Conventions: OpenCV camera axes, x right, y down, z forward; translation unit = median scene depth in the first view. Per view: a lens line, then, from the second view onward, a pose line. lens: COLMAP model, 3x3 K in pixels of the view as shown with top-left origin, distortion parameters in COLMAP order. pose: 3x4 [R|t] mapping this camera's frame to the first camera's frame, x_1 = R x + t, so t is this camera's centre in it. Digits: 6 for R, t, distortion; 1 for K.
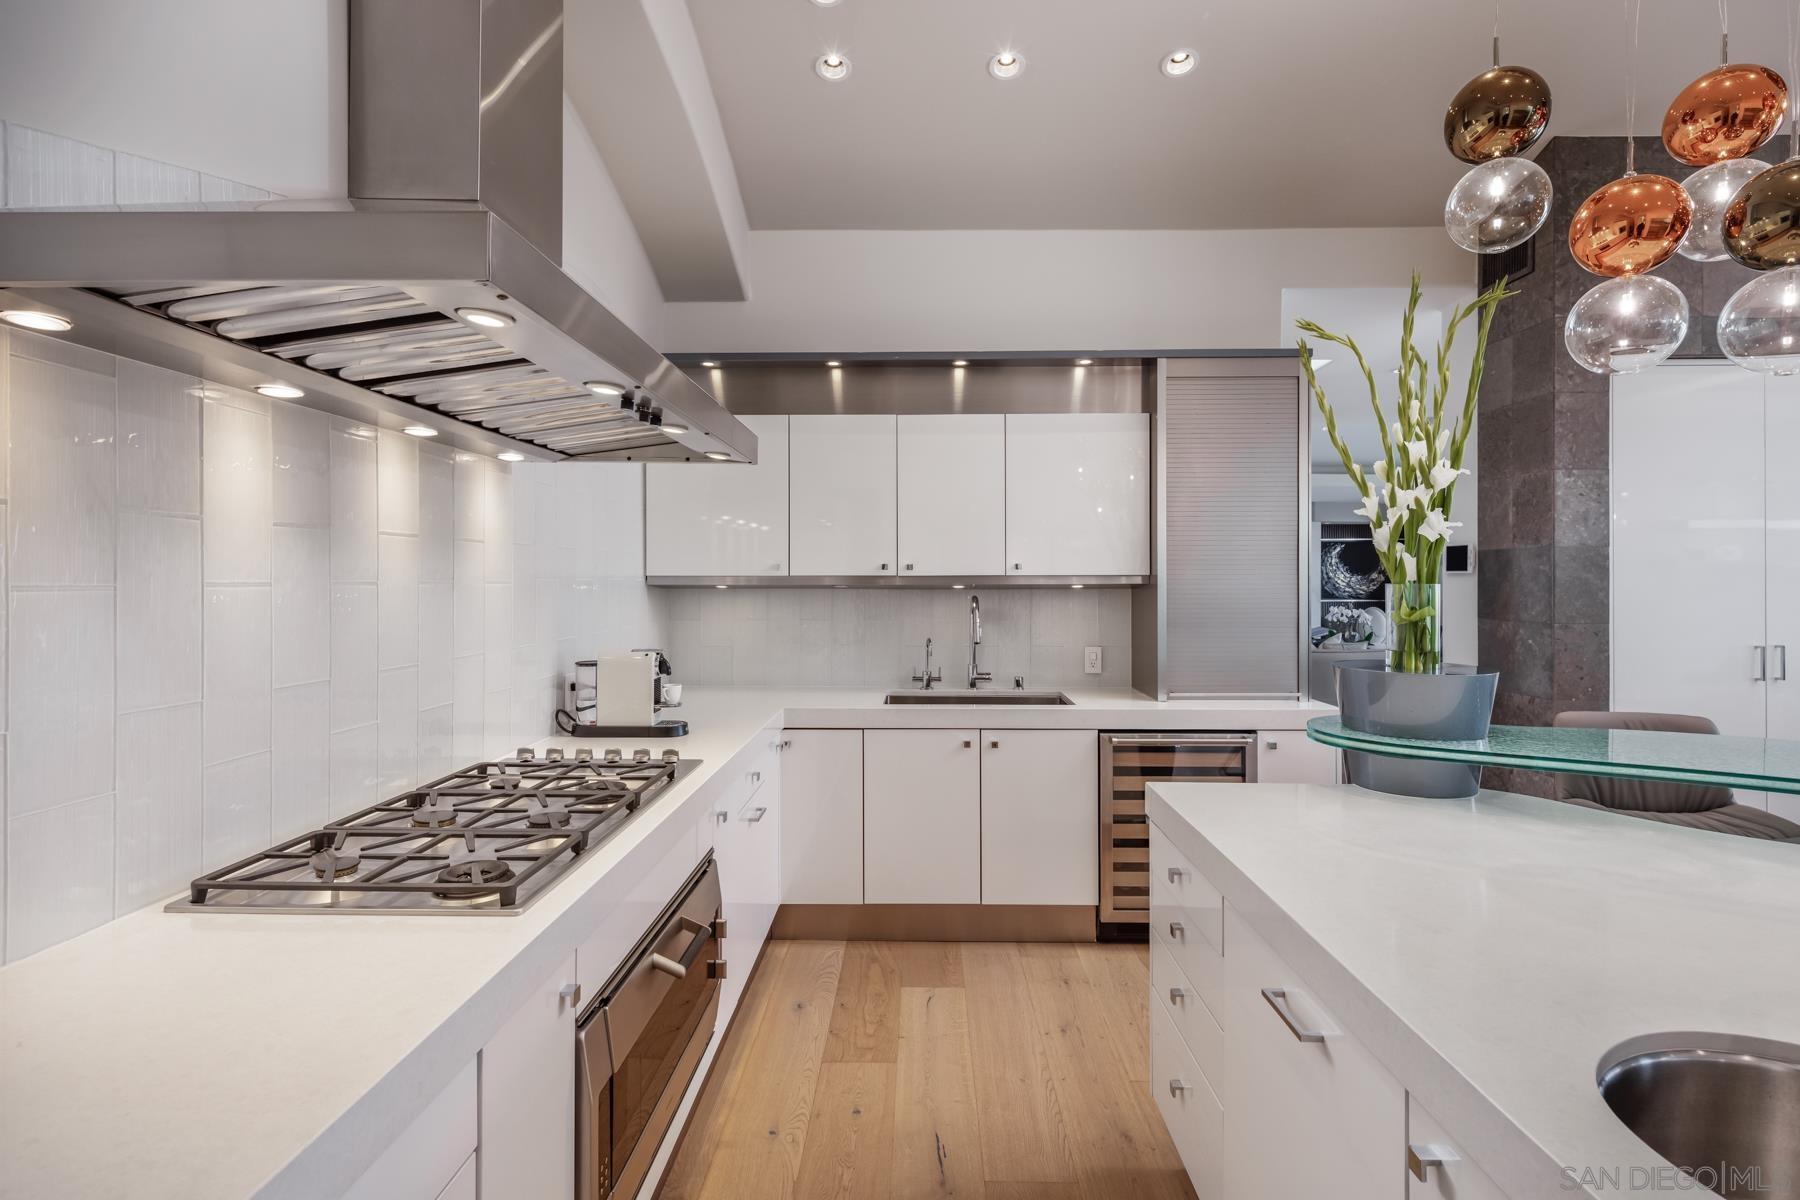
lens RADIAL K [[870.4, 0, 902.5], [0, 870.4, 574.3], [0, 0, 1]] dist [0.003928, -0.000416]
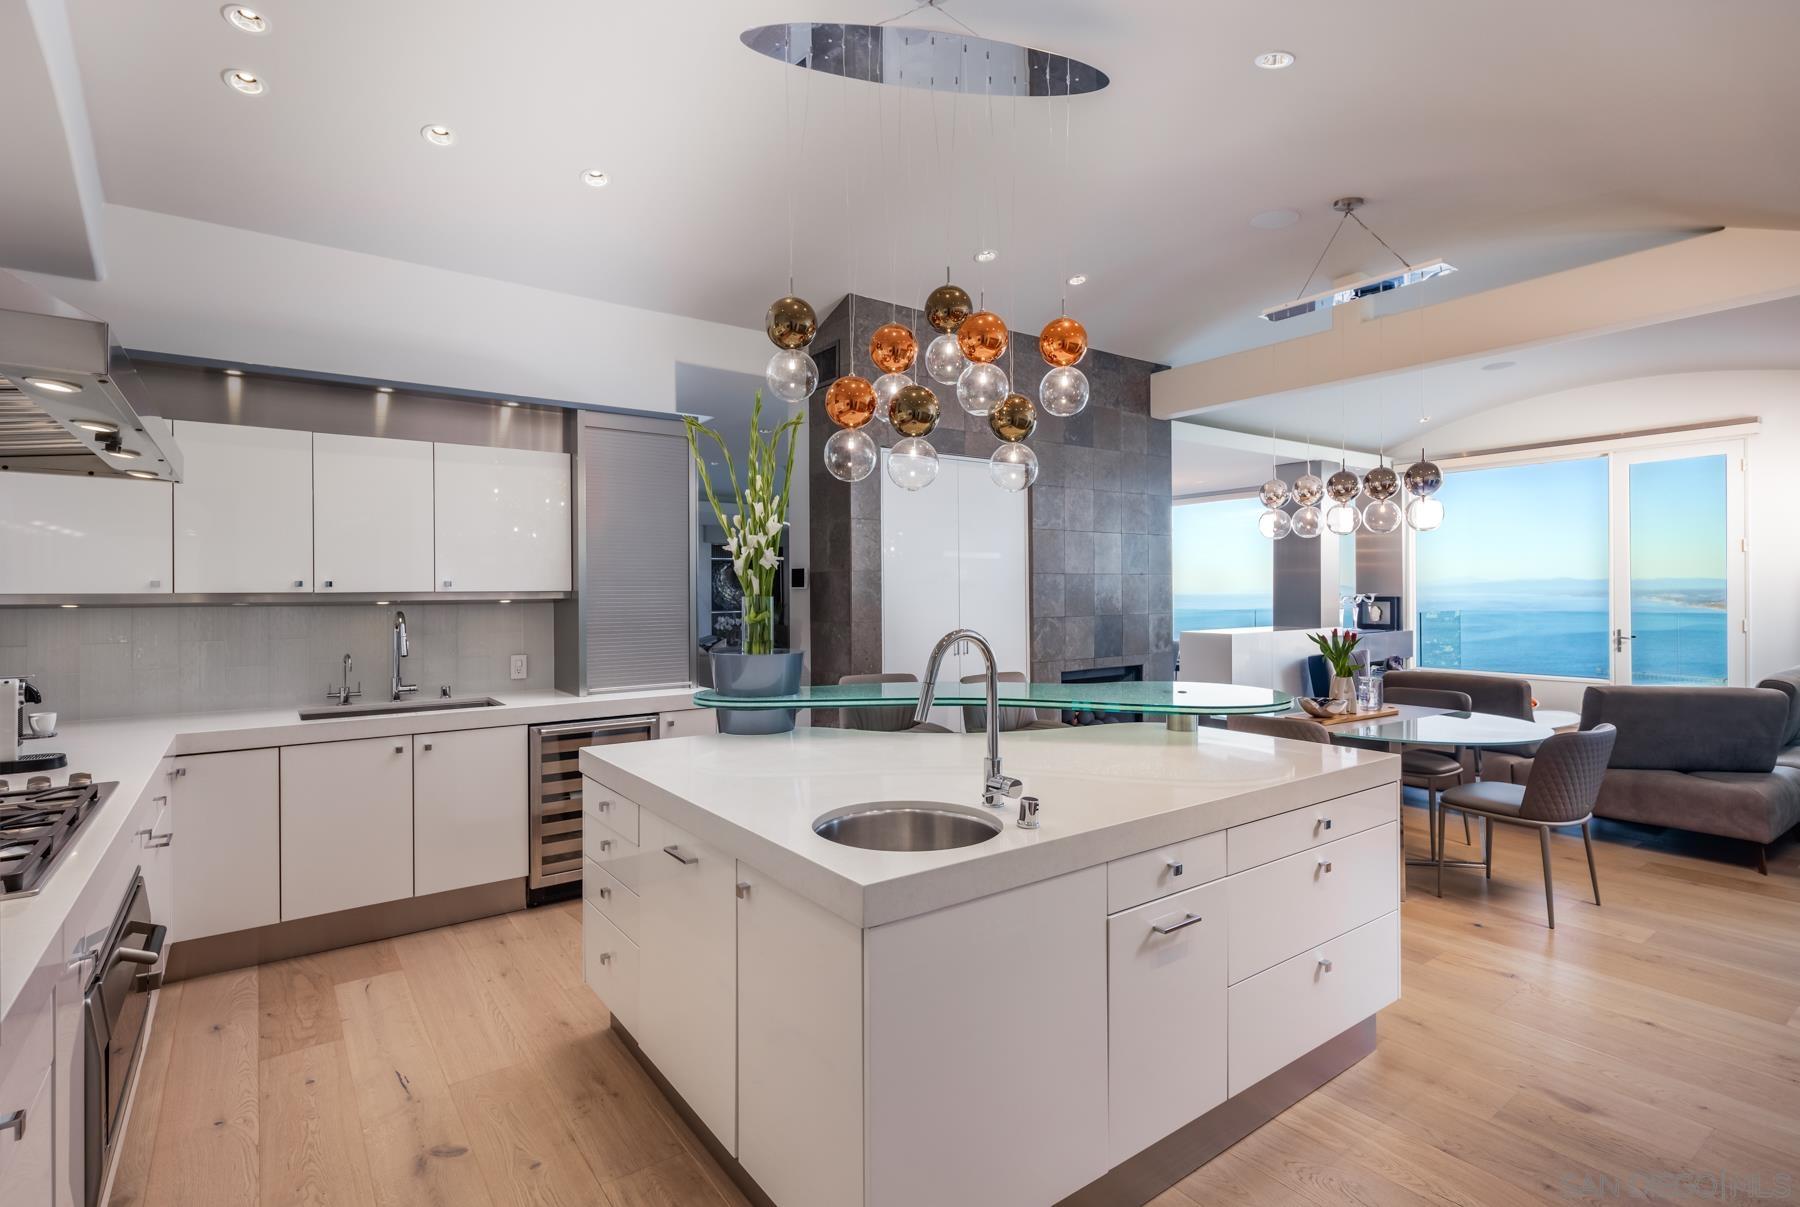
lens RADIAL K [[873.8, 0, 899.6], [0, 873.8, 595.0], [0, 0, 1]] dist [0.002180, 0.000096]
pose [[0.792100, -0.006660, 0.610355, -0.101146], [0.002480, 0.999967, 0.007693, -0.002131], [-0.610386, -0.004580, 0.792091, -0.244947]]
